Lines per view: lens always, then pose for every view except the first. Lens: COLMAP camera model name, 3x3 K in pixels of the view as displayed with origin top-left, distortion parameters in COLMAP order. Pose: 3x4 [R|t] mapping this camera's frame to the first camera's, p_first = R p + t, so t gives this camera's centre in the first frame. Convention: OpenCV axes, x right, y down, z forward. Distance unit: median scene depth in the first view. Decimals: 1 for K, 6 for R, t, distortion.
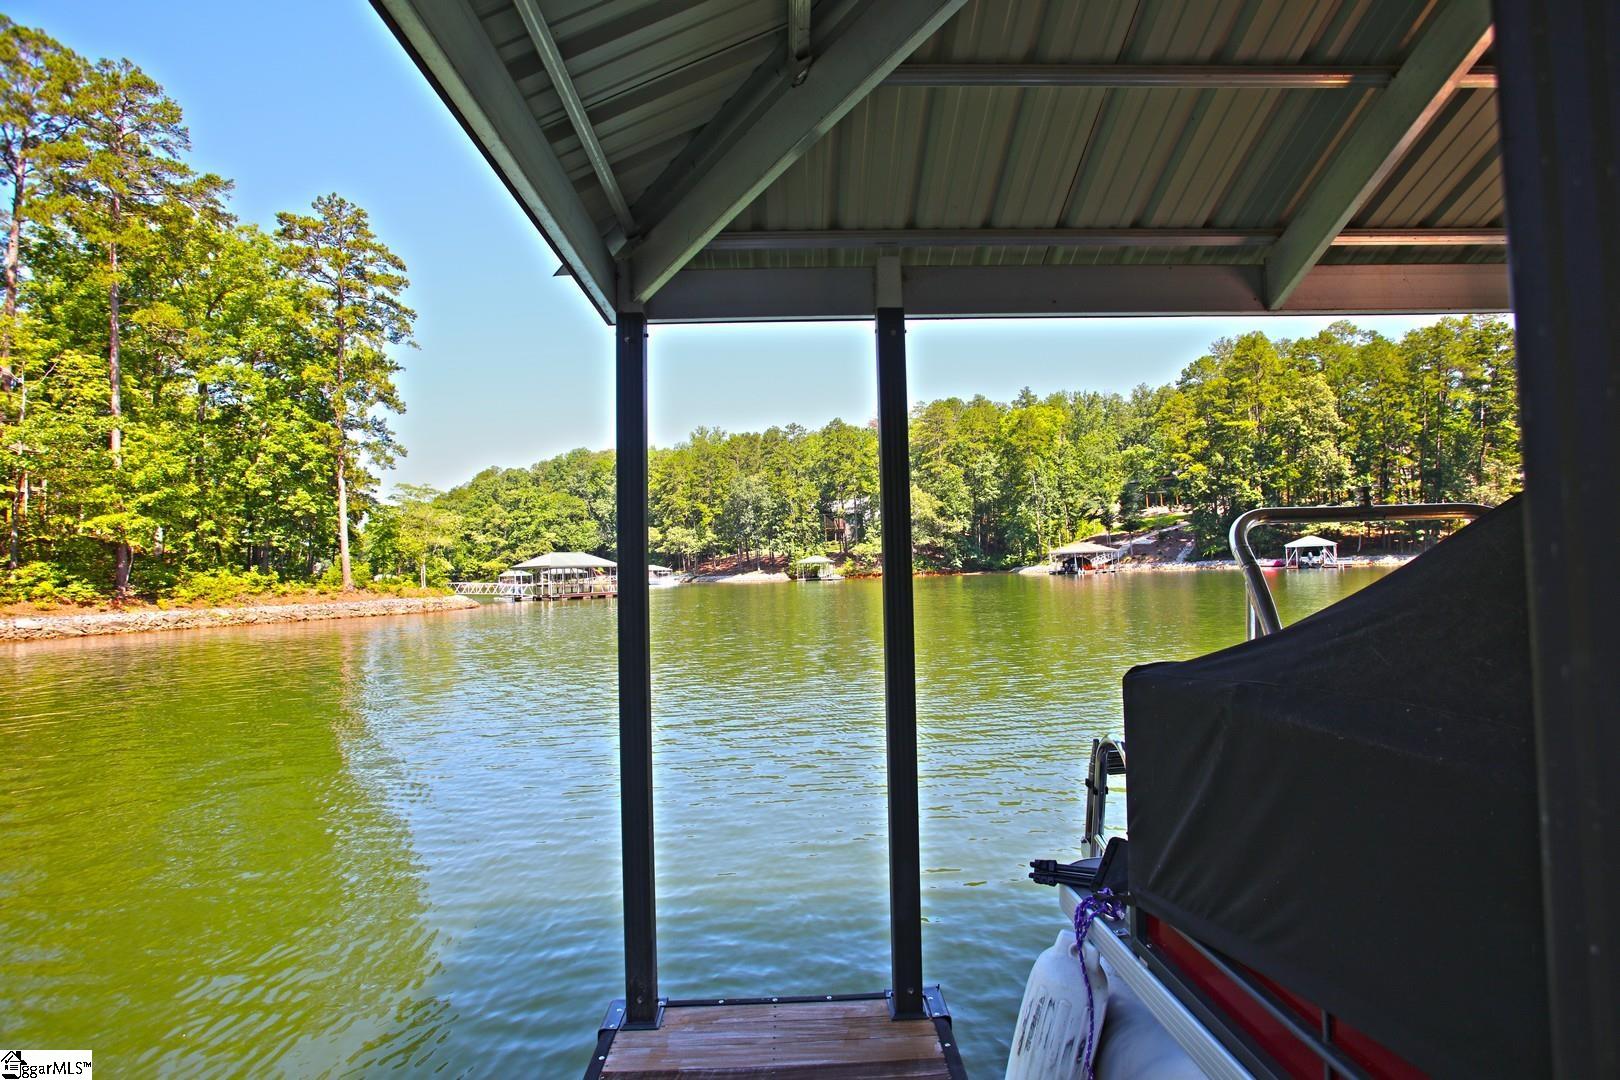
lens RADIAL K [[787.5, 0, 815.1], [0, 787.5, 540.1], [0, 0, 1]] dist [-0.067632, 0.030952]
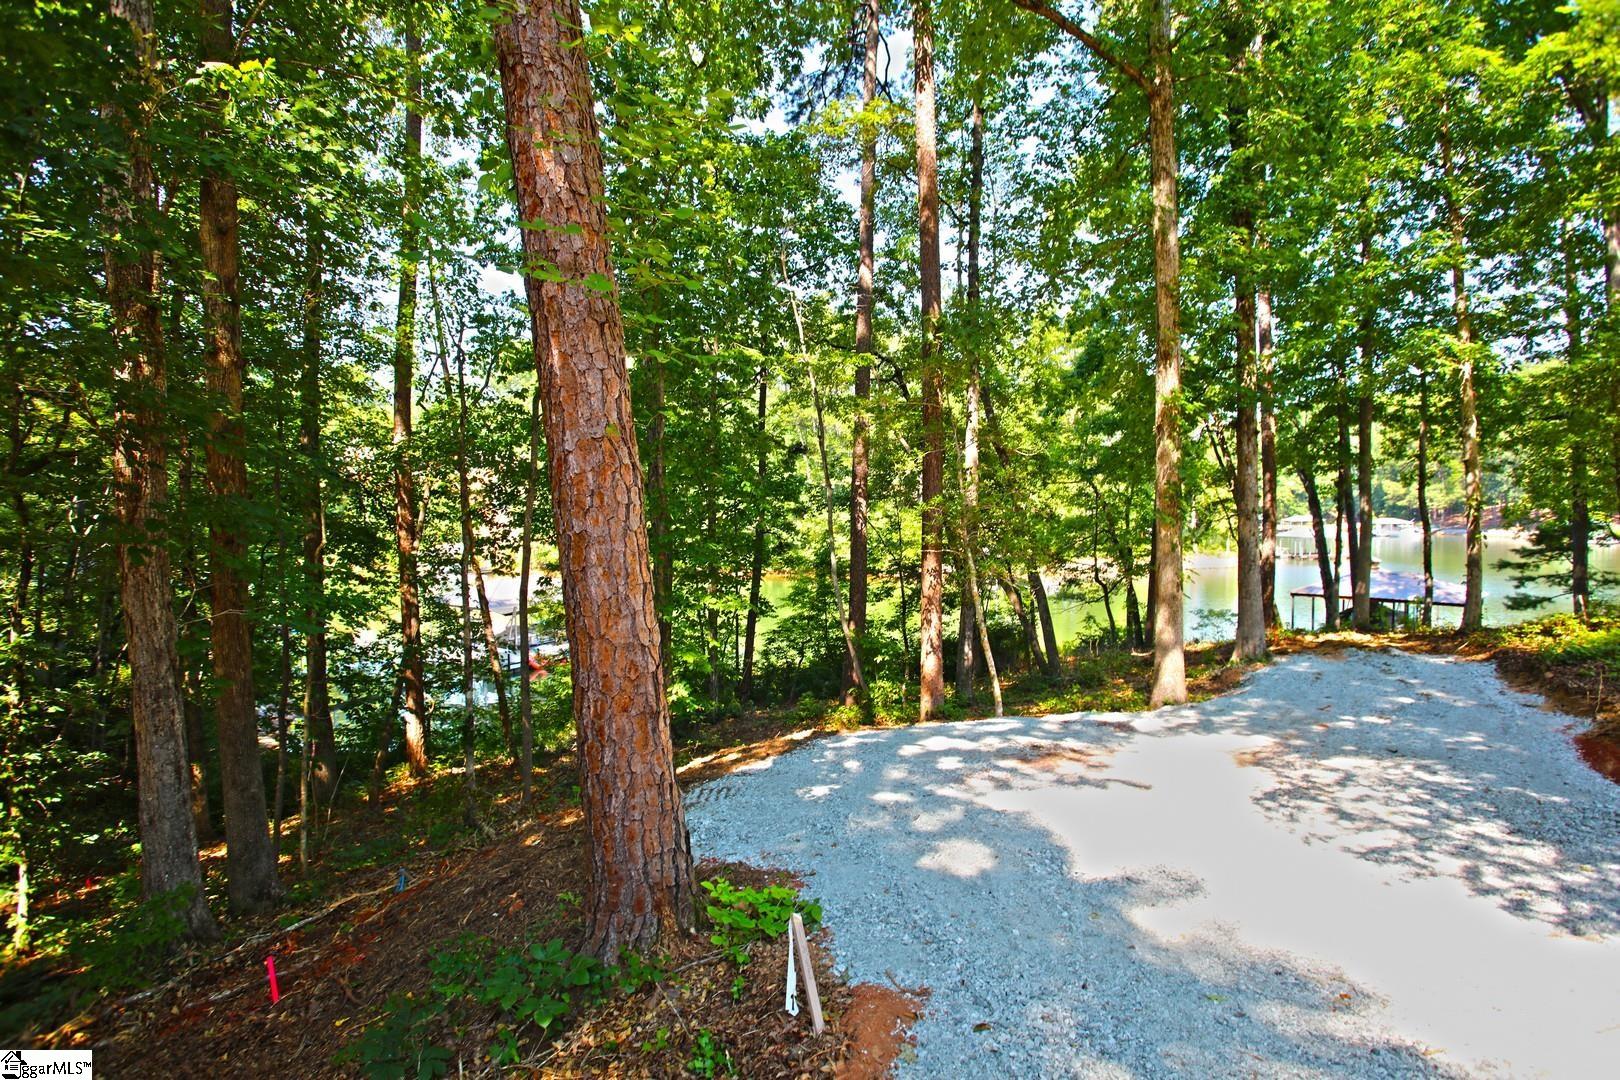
lens RADIAL K [[787.5, 0, 812.6], [0, 787.5, 540.0], [0, 0, 1]] dist [-0.067632, 0.030952]
pose [[0.646139, 0.054489, -0.761272, 0.097352], [0.022860, 0.995619, 0.090665, -0.059780], [0.762878, -0.075985, 0.642062, -0.356796]]
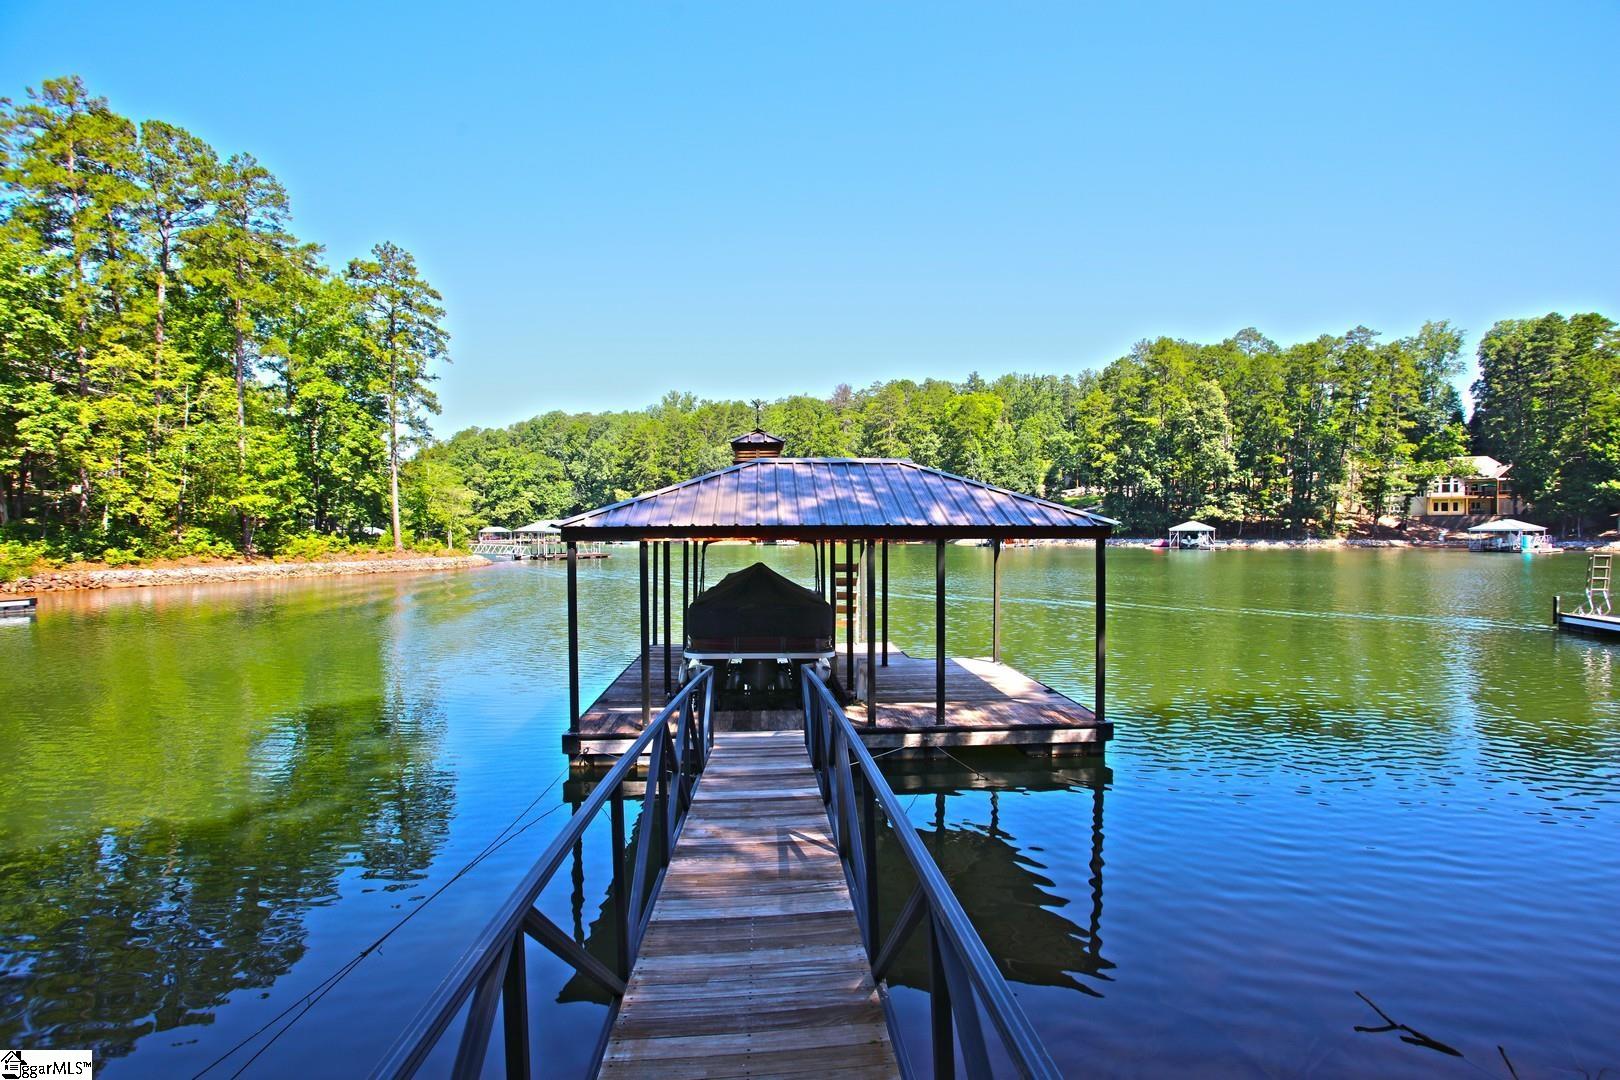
lens RADIAL K [[787.5, 0, 813.8], [0, 787.5, 544.3], [0, 0, 1]] dist [-0.067632, 0.030952]
pose [[0.998903, 0.027783, 0.037705, 0.015778], [-0.029858, 0.998004, 0.055652, -0.012857], [-0.036083, -0.056717, 0.997738, -0.109138]]
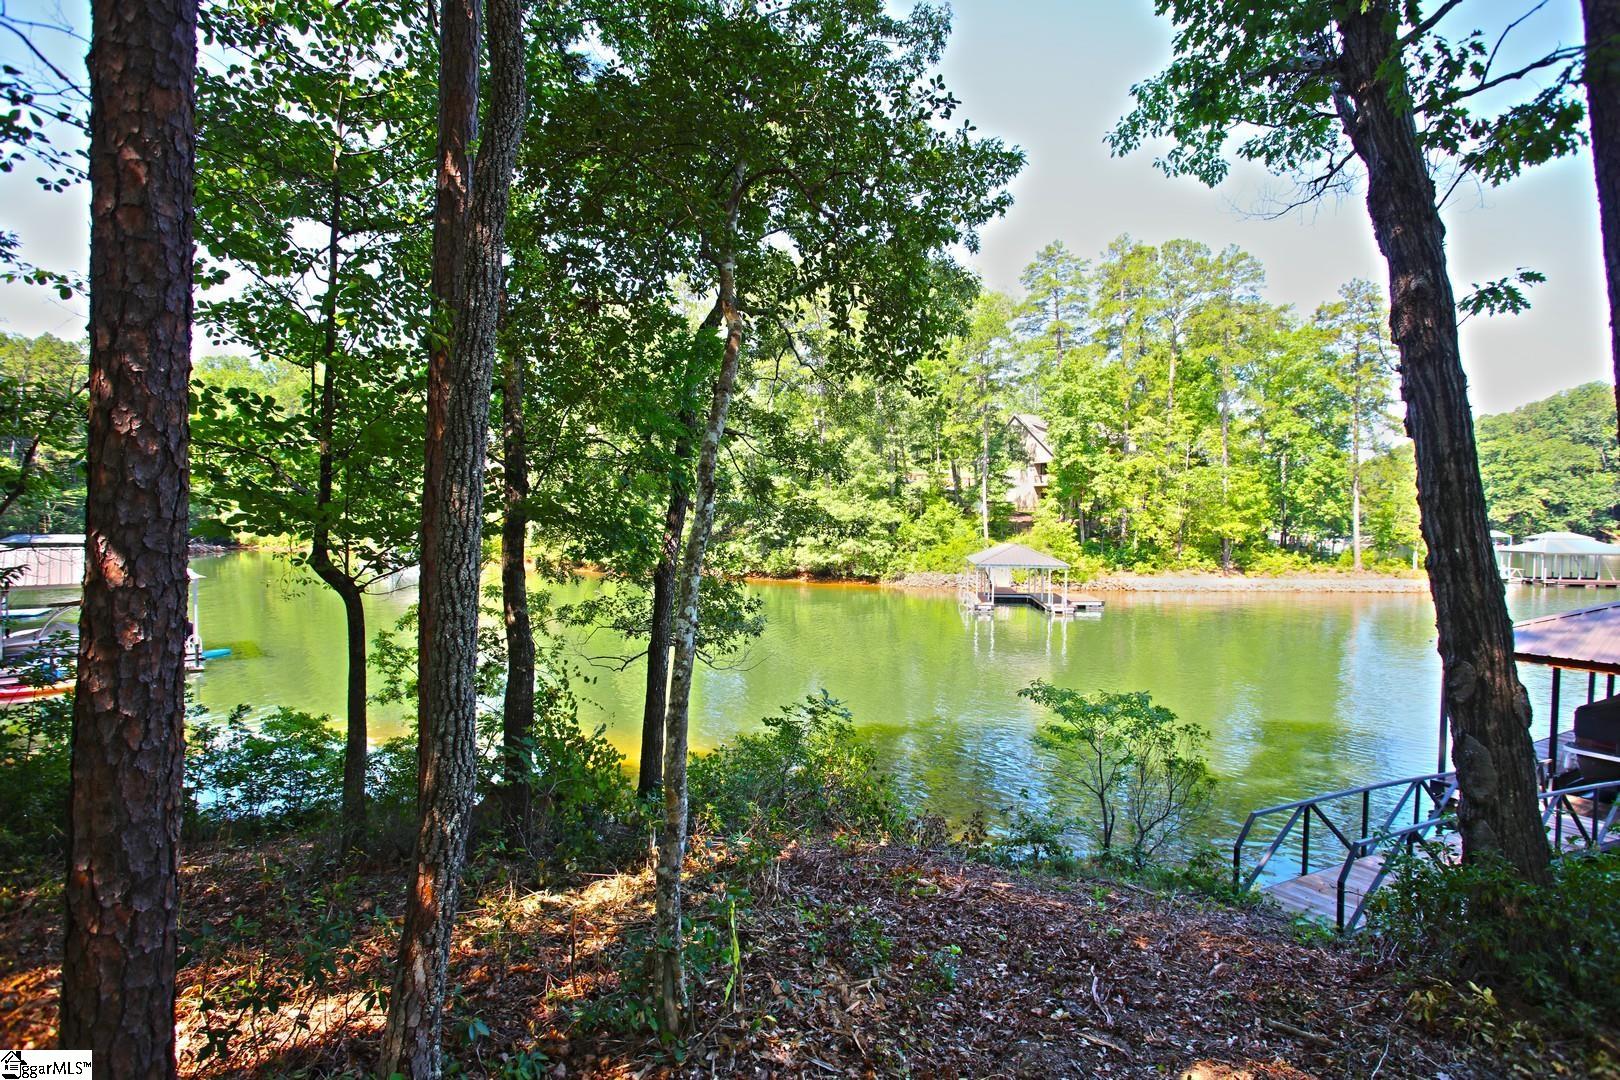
lens RADIAL K [[787.5, 0, 812.7], [0, 787.5, 542.3], [0, 0, 1]] dist [-0.067632, 0.030952]
pose [[0.466701, 0.062520, -0.882202, 0.047374], [0.010097, 0.997057, 0.076001, -0.032133], [0.884357, -0.044378, 0.464696, -0.161101]]
